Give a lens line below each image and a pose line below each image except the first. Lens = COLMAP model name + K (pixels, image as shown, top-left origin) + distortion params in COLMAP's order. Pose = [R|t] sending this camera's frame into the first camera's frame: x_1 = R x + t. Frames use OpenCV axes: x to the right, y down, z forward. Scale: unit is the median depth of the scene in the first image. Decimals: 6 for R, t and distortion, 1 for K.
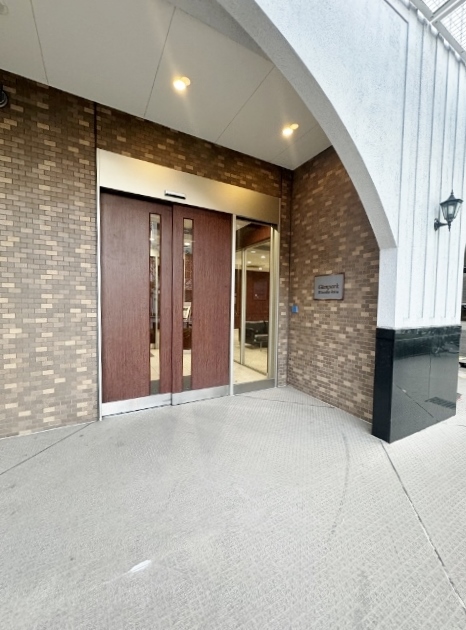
lens RADIAL K [[251.7, 0, 232.8], [0, 251.7, 315.3], [0, 0, 1]] dist [0.001394, 0.000101]
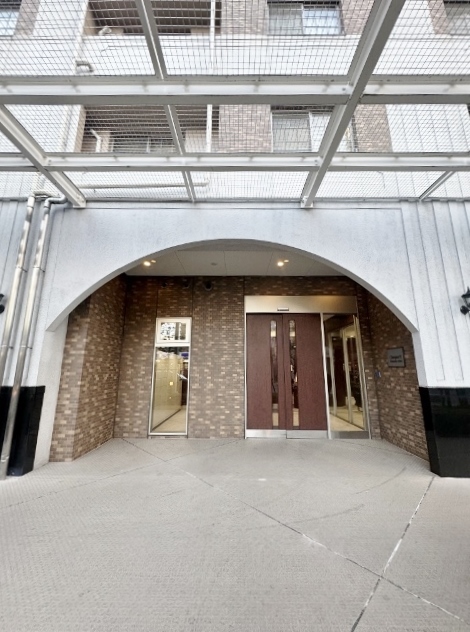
lens RADIAL K [[252.5, 0, 236.0], [0, 252.5, 316.3], [0, 0, 1]] dist [0.001394, 0.000101]
pose [[0.874783, -0.113484, -0.471037, 0.297645], [-0.012622, 0.966516, -0.256298, 0.033978], [0.484350, 0.230150, 0.844059, -0.622074]]
